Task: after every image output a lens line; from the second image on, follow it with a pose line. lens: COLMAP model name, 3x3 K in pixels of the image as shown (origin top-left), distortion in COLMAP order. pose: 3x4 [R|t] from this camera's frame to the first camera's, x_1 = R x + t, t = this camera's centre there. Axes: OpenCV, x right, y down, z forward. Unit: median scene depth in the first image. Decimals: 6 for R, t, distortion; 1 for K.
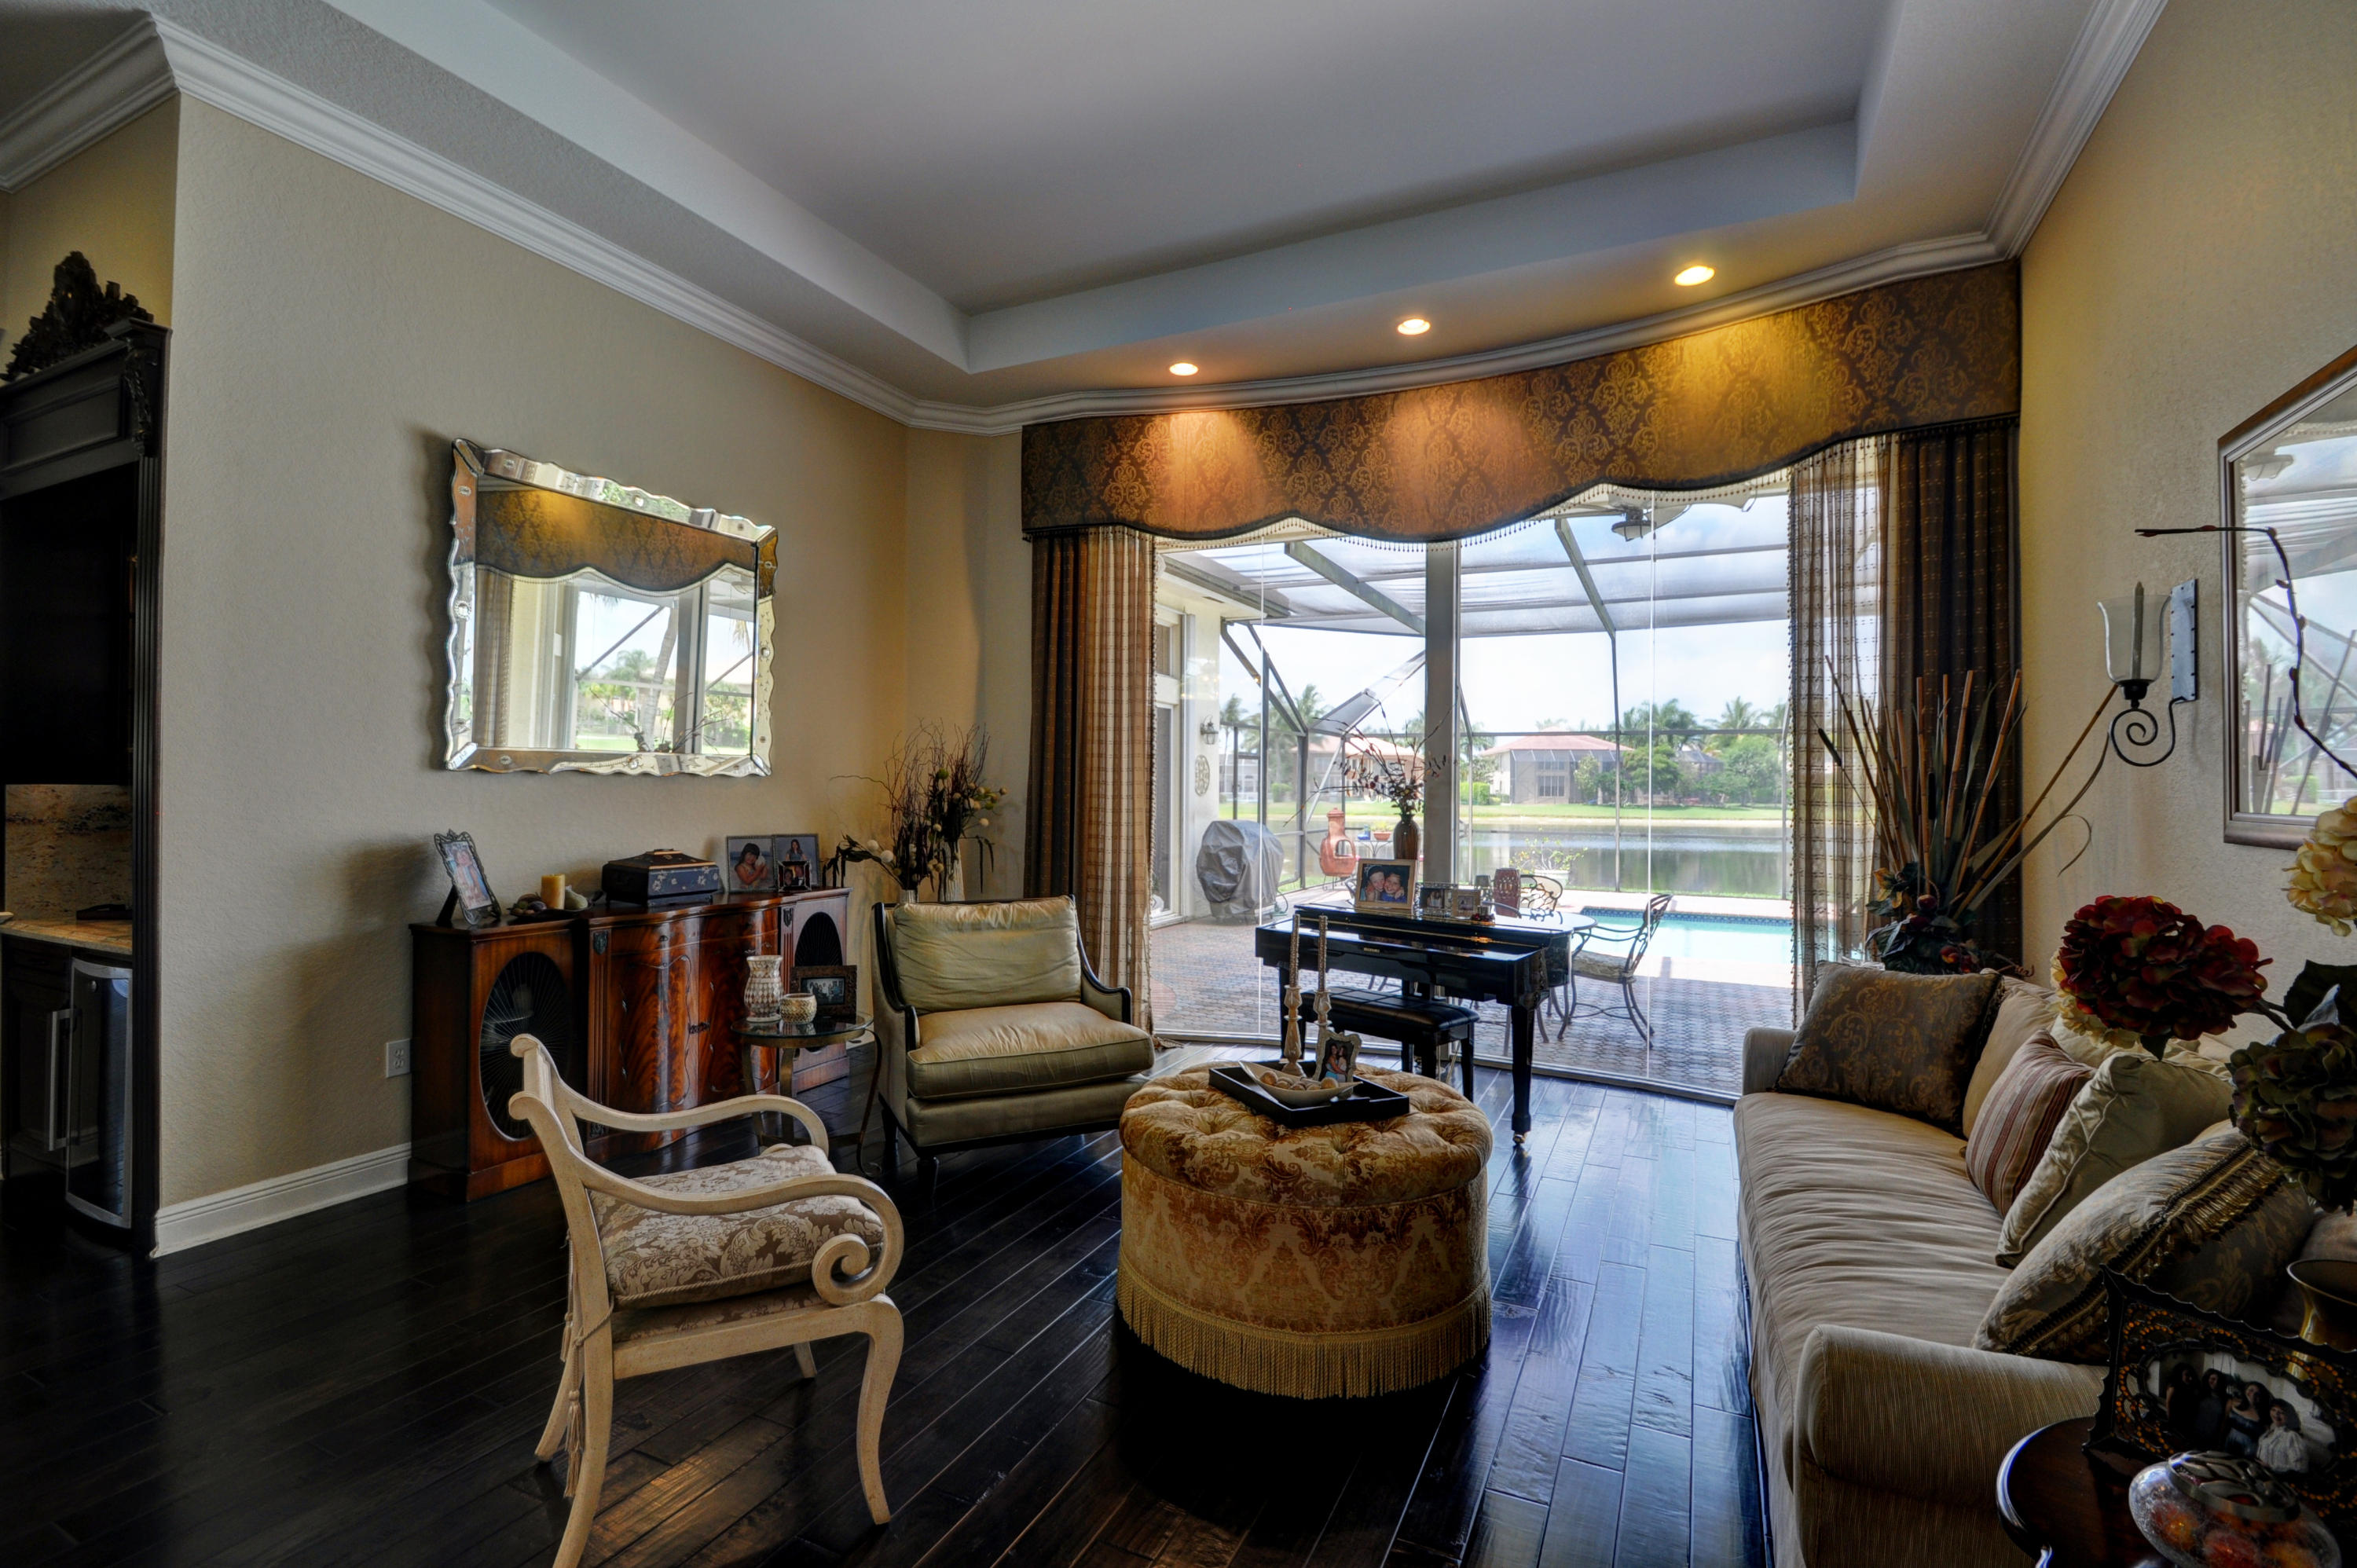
lens RADIAL K [[1073.3, 0, 1178.5], [0, 1073.3, 784.0], [0, 0, 1]] dist [0.011746, -0.016275]
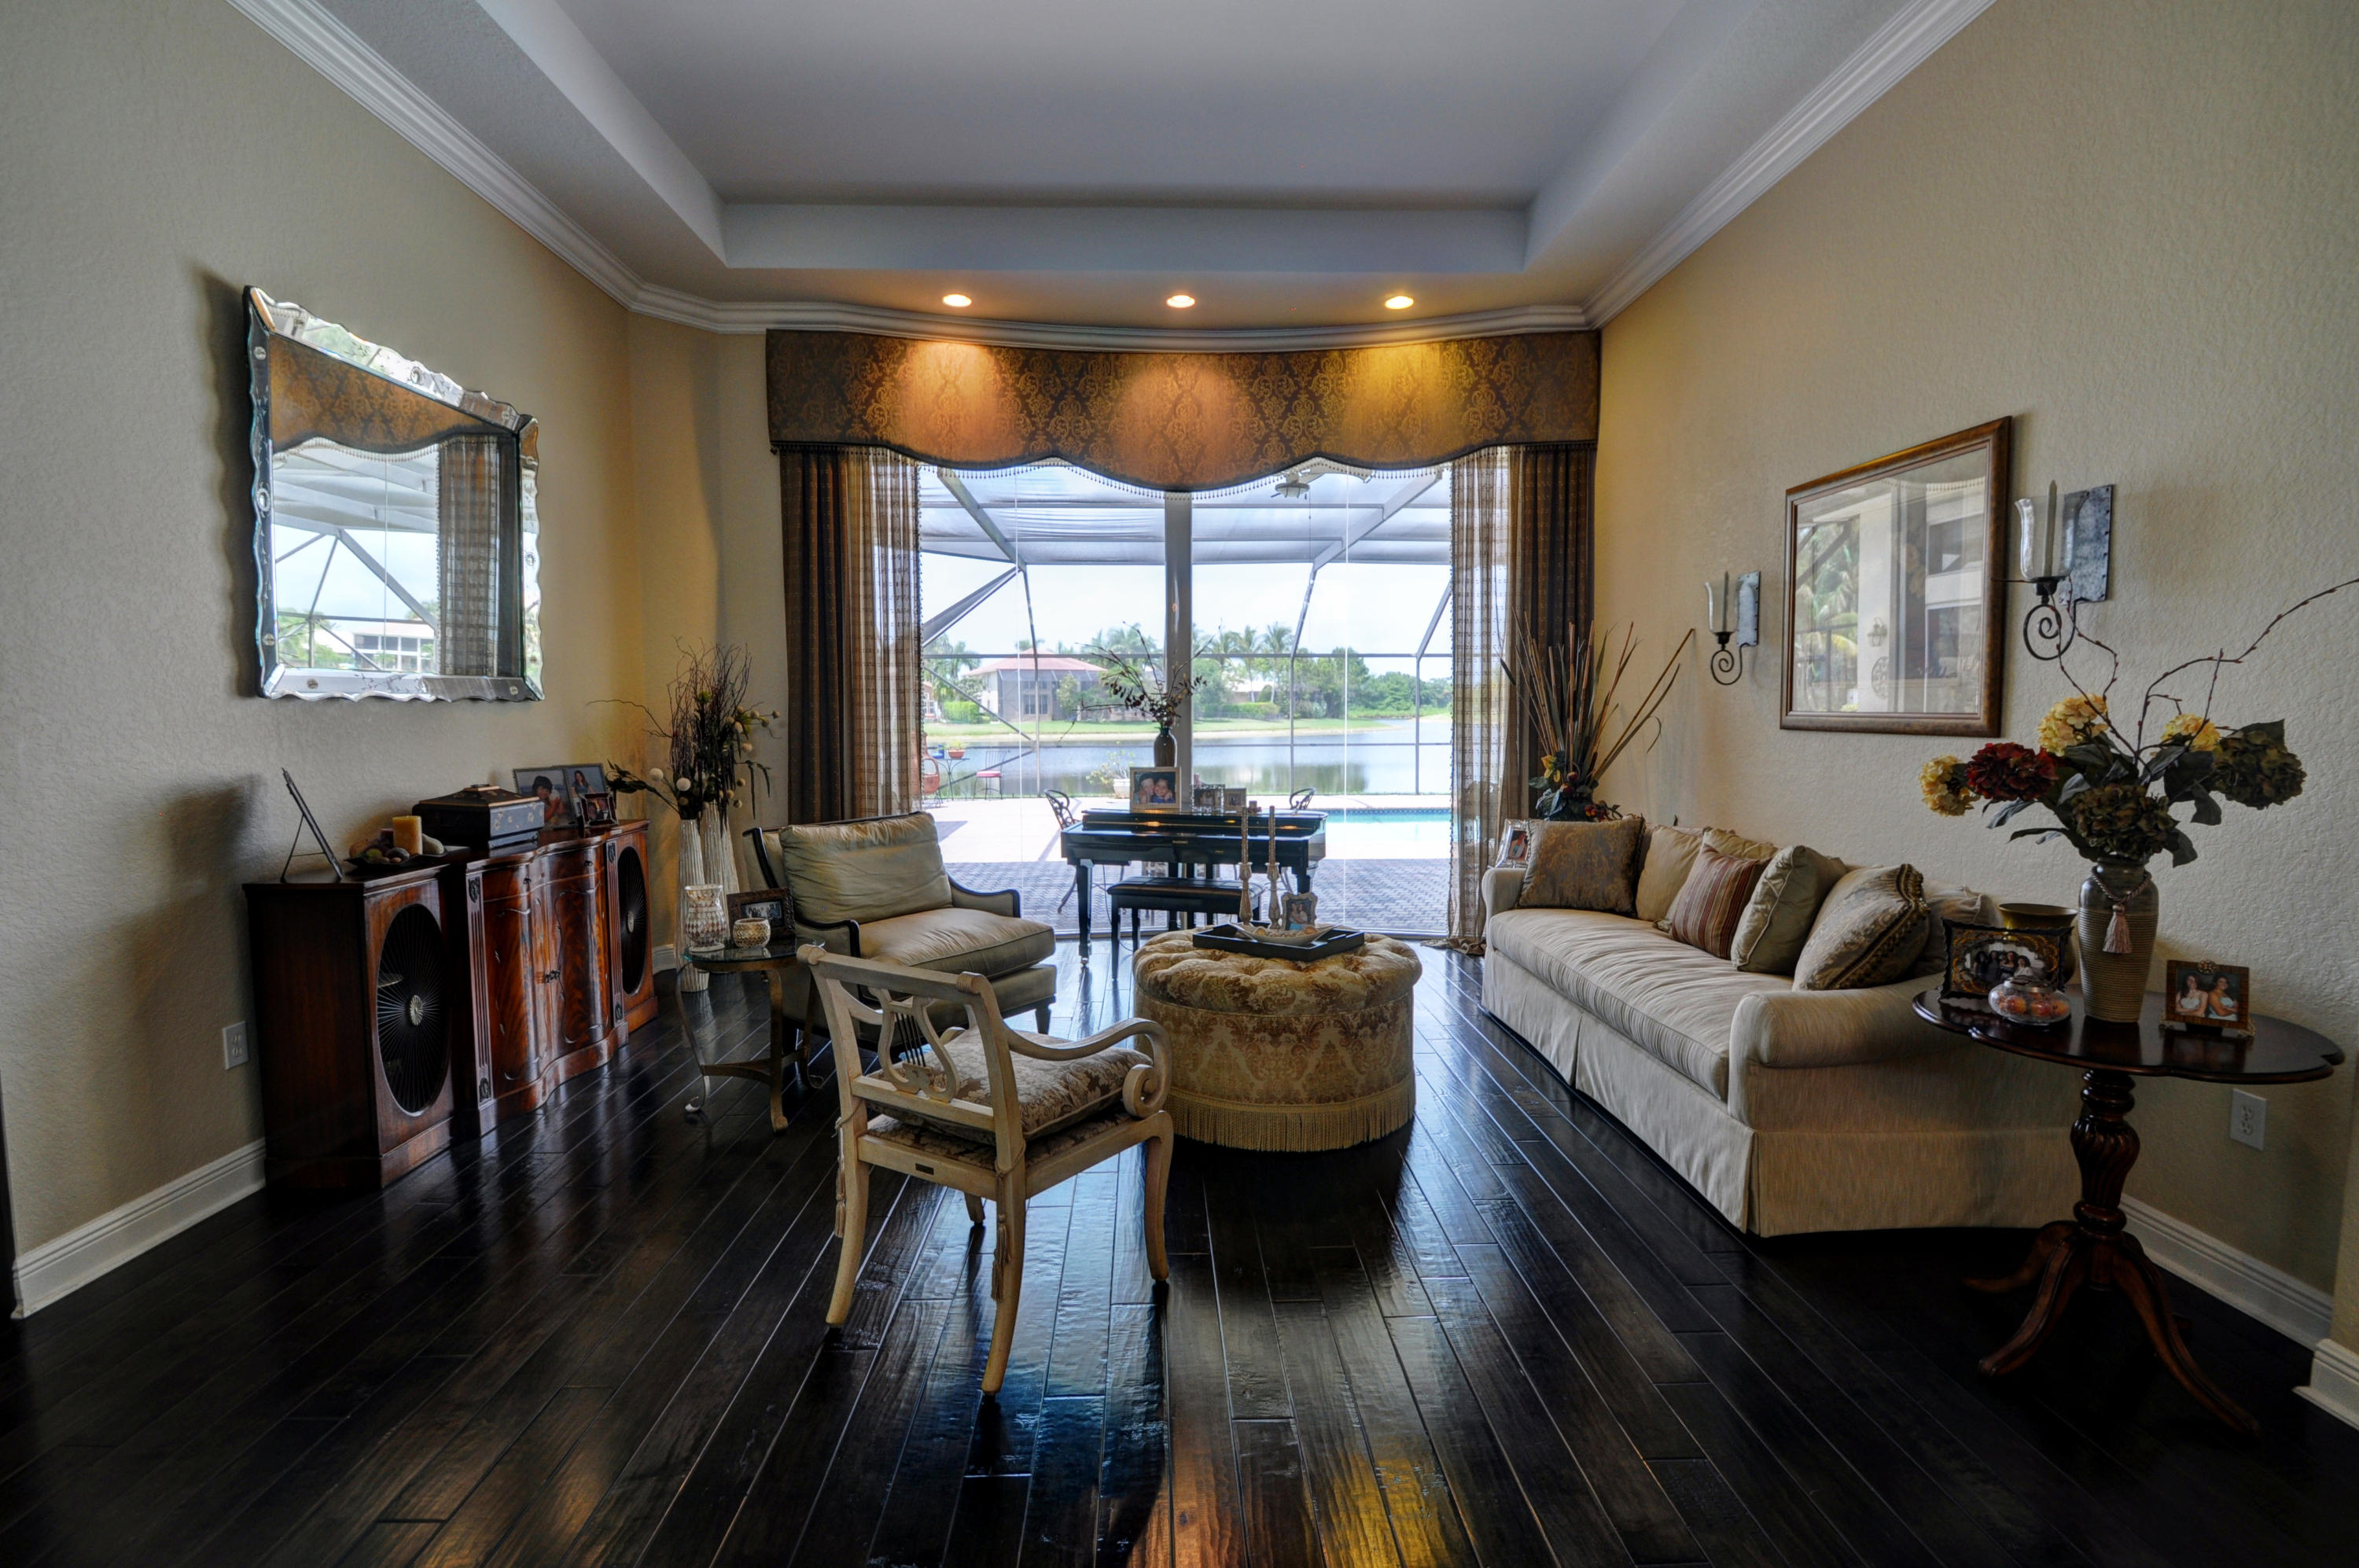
lens RADIAL K [[1074.3, 0, 1179.5], [0, 1074.3, 784.0], [0, 0, 1]] dist [0.011746, -0.016275]
pose [[0.885141, -0.046168, 0.463026, -0.360907], [0.011590, 0.996945, 0.077248, -0.001615], [-0.465178, -0.063008, 0.882972, -0.047000]]
